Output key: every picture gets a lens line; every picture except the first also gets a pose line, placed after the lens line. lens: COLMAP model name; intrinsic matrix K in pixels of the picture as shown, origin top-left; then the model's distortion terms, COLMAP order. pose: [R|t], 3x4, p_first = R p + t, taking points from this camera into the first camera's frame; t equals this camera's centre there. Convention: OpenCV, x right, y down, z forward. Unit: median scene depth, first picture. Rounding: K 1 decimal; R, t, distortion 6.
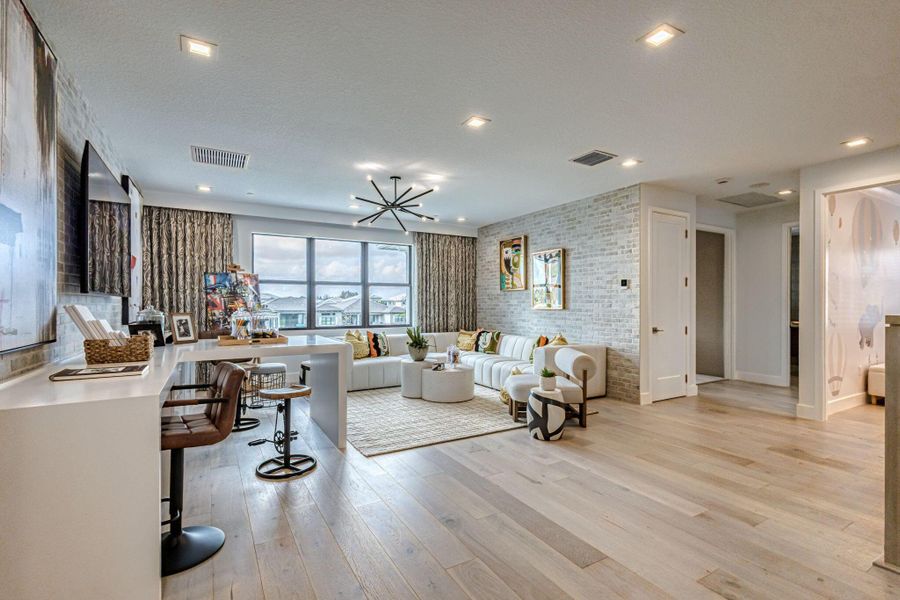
lens RADIAL K [[425.7, 0, 450.0], [0, 425.7, 300.0], [0, 0, 1]] dist [0.014026, -0.000023]
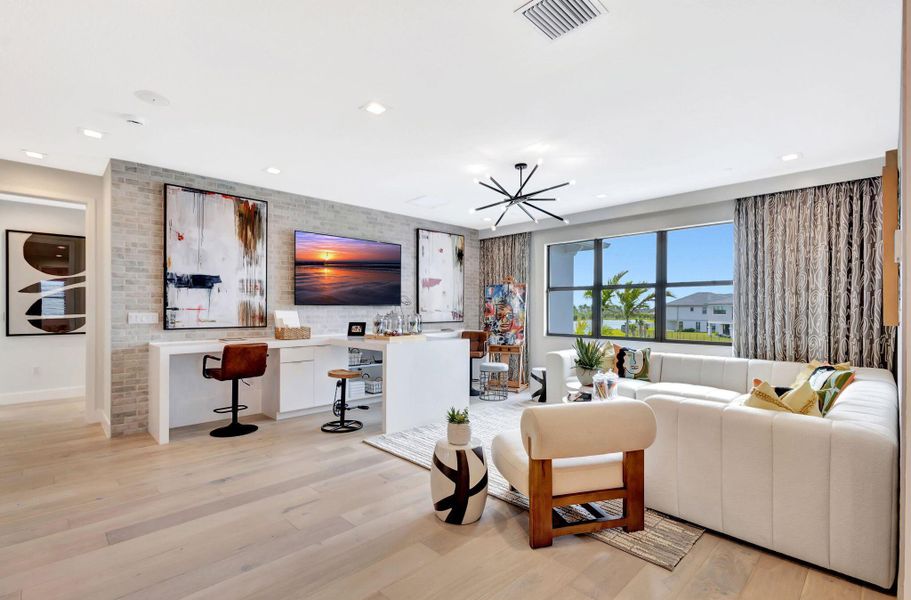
lens RADIAL K [[433.9, 0, 455.5], [0, 433.9, 300.0], [0, 0, 1]] dist [0.026829, -0.000491]
pose [[0.210617, -0.024041, -0.977273, 0.652888], [0.009277, 0.999702, -0.022594, 0.006711], [0.977525, -0.004307, 0.210777, 0.636603]]
